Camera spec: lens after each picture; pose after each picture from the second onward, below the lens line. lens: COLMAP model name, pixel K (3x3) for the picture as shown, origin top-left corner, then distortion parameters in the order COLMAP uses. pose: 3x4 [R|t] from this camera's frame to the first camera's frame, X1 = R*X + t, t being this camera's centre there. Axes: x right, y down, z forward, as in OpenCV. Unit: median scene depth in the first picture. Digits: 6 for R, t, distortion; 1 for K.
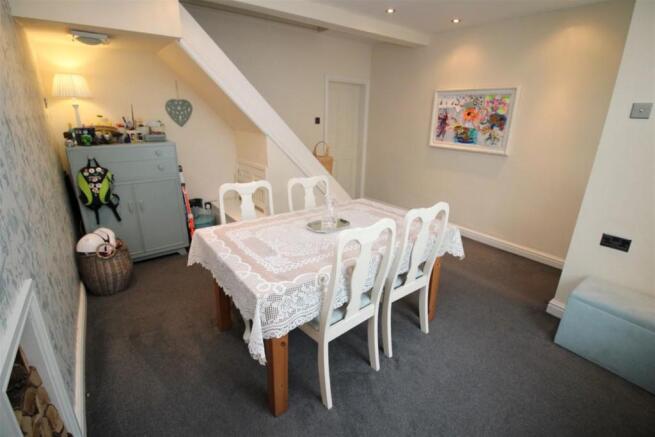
lens RADIAL K [[302.2, 0, 328.6], [0, 302.2, 216.6], [0, 0, 1]] dist [-0.005939, -0.009417]
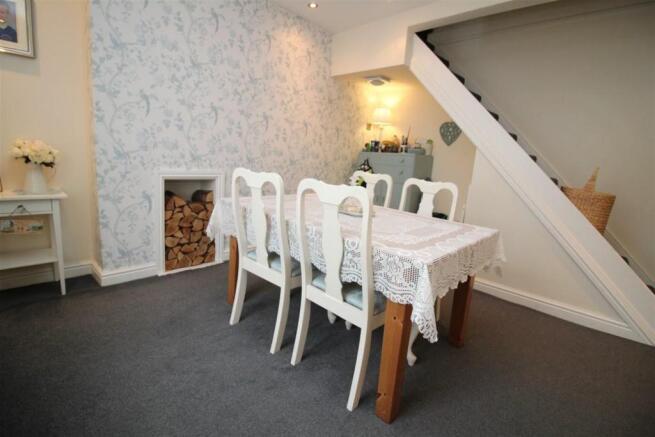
lens RADIAL K [[302.2, 0, 328.1], [0, 302.2, 214.3], [0, 0, 1]] dist [-0.005939, -0.009417]
pose [[0.148392, 0.179155, -0.972565, 0.654757], [-0.387640, 0.915289, 0.109459, -0.025373], [0.909789, 0.360762, 0.205270, 0.547293]]
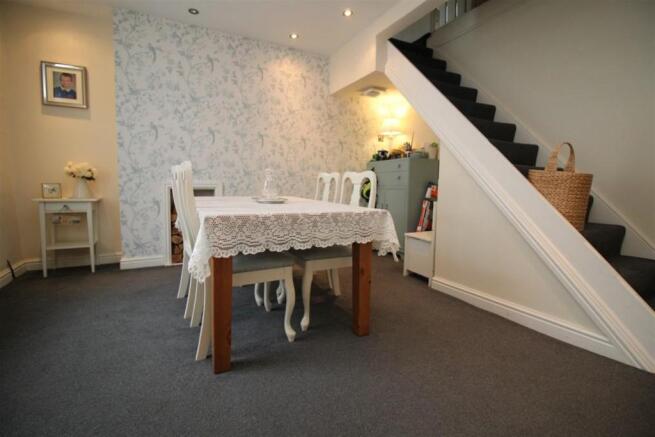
lens RADIAL K [[302.2, 0, 324.9], [0, 302.2, 214.2], [0, 0, 1]] dist [-0.005939, -0.009417]
pose [[-0.175200, 0.081150, -0.981183, 0.717584], [-0.336304, 0.931719, 0.137109, -0.094893], [0.925313, 0.353997, -0.135946, 0.964159]]
